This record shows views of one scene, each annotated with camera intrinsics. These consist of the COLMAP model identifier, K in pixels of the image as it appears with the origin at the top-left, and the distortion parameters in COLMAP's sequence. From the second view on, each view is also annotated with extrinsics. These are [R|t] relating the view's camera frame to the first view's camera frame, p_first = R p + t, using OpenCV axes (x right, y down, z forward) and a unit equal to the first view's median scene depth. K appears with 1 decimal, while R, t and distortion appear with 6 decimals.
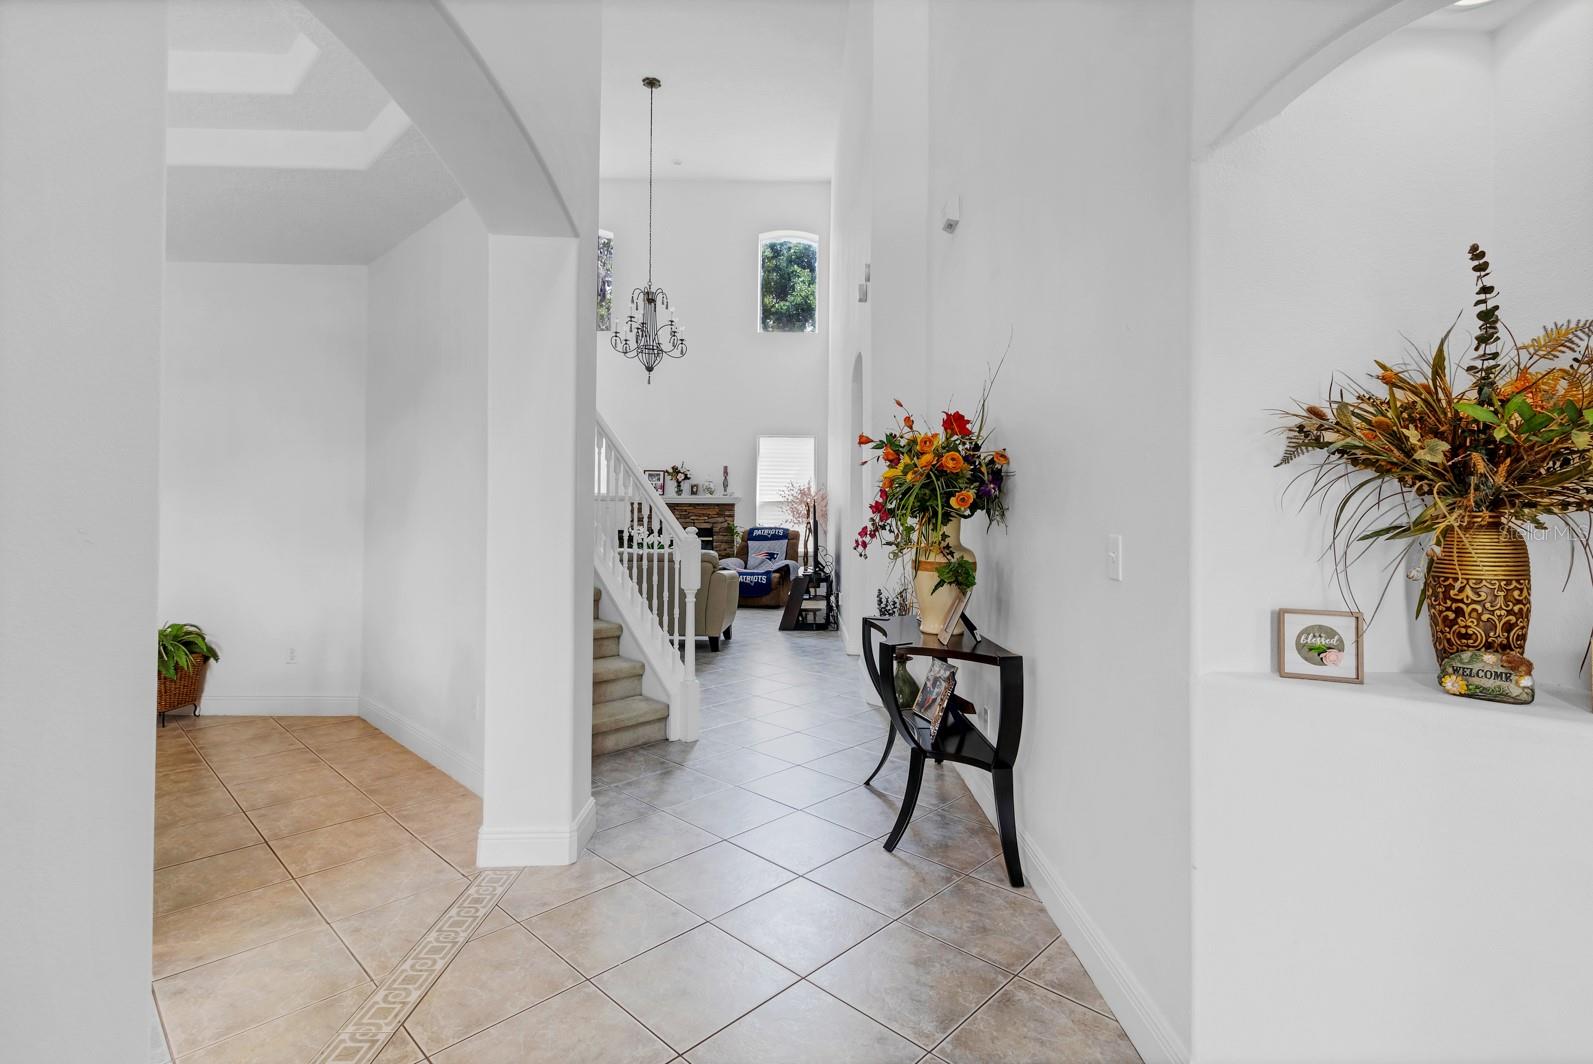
lens RADIAL K [[778.9, 0, 807.4], [0, 778.9, 533.4], [0, 0, 1]] dist [0.019480, -0.000738]
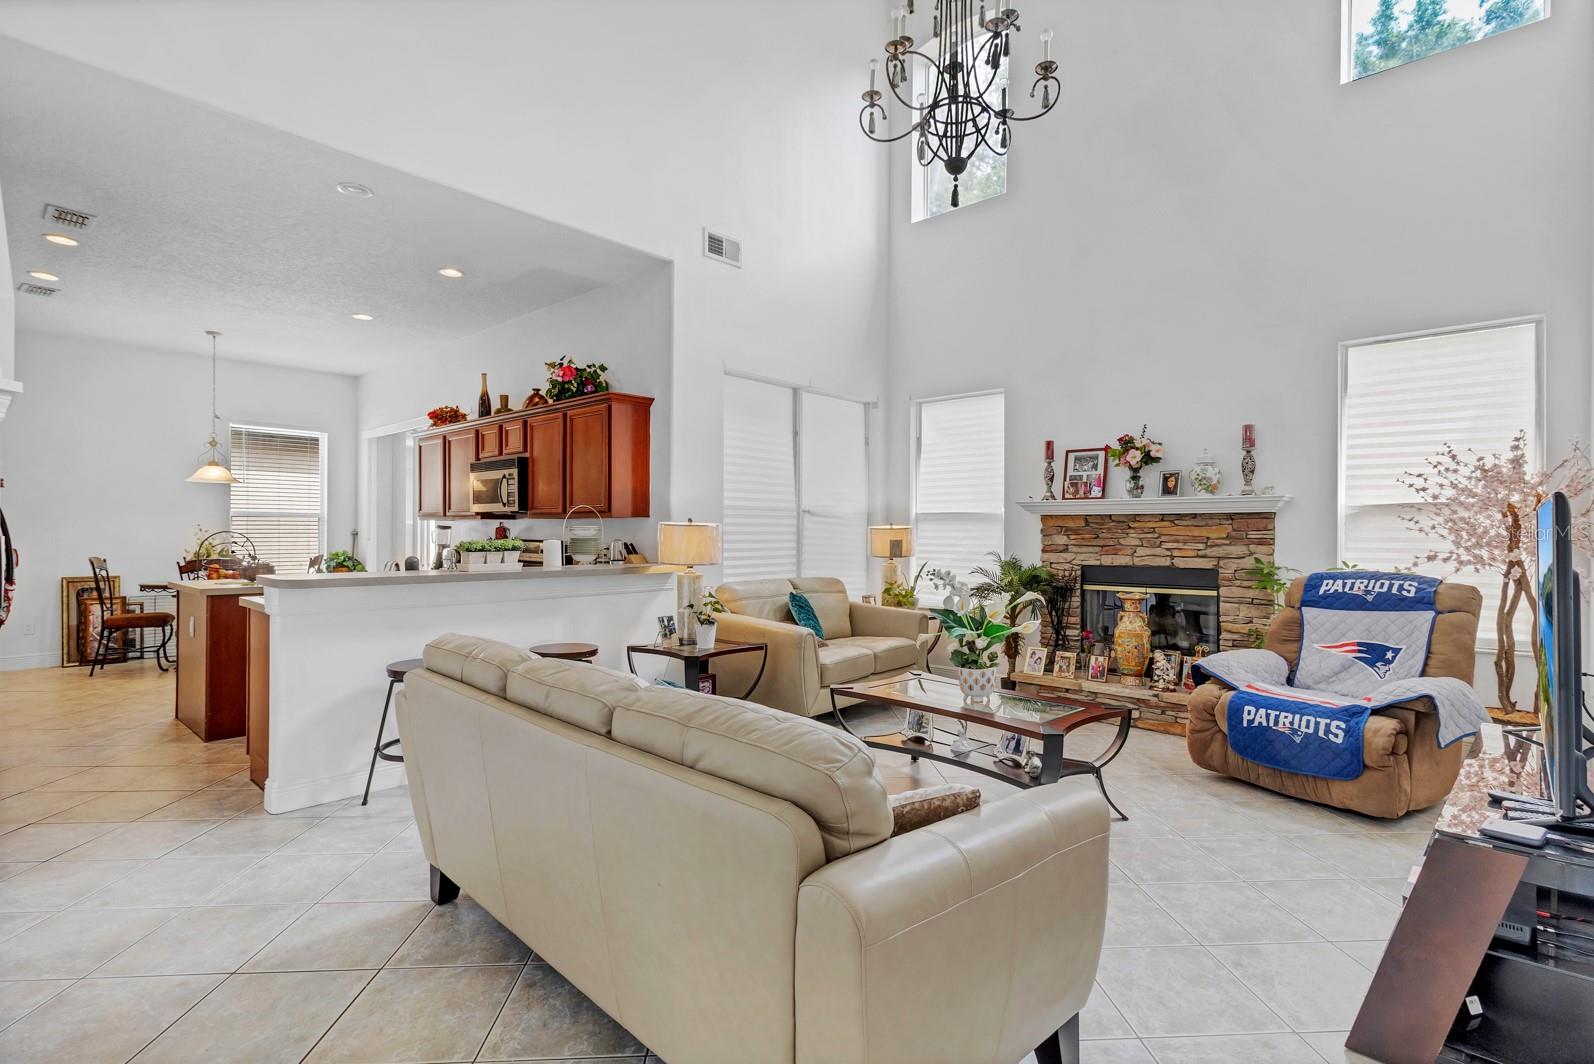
lens RADIAL K [[779.4, 0, 807.9], [0, 779.4, 533.4], [0, 0, 1]] dist [0.019480, -0.000738]
pose [[0.747328, -0.004407, -0.664441, 0.000042], [-0.011231, 0.999751, -0.019263, -0.016760], [0.664360, 0.021858, 0.747093, 0.541430]]
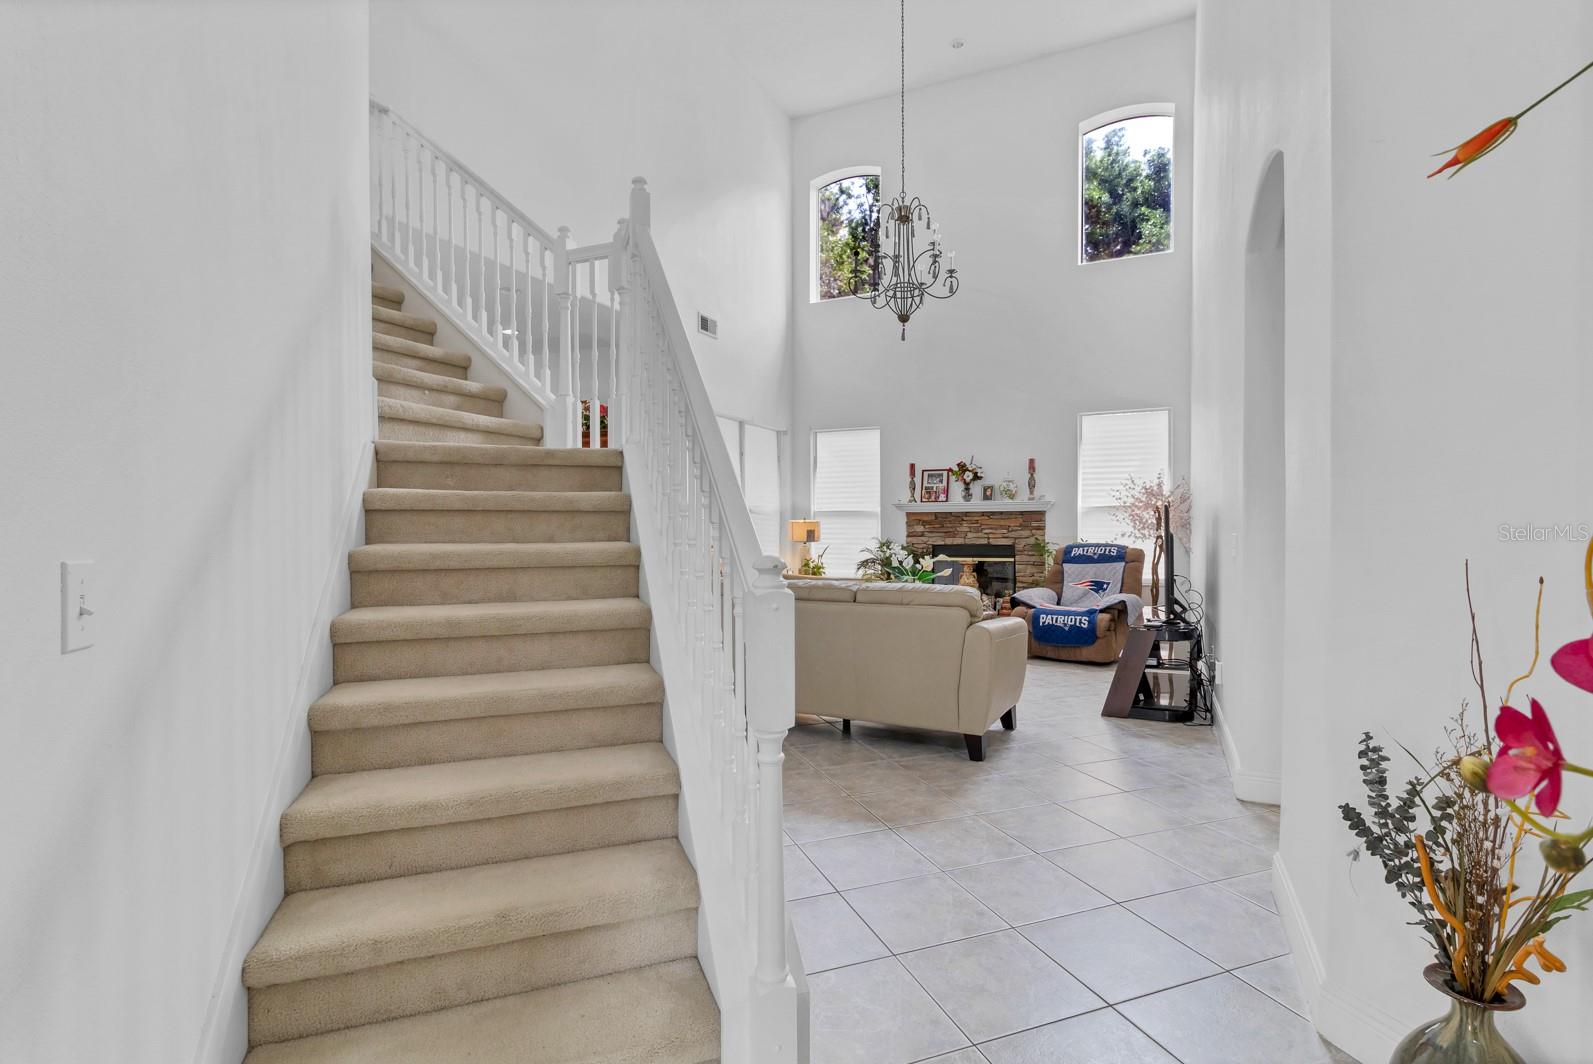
lens RADIAL K [[778.9, 0, 807.4], [0, 778.9, 533.4], [0, 0, 1]] dist [0.019480, -0.000738]
pose [[0.908702, -0.009089, -0.417346, 0.007381], [0.000951, 0.999805, -0.019703, -0.003703], [0.417444, 0.017507, 0.908534, 0.270425]]
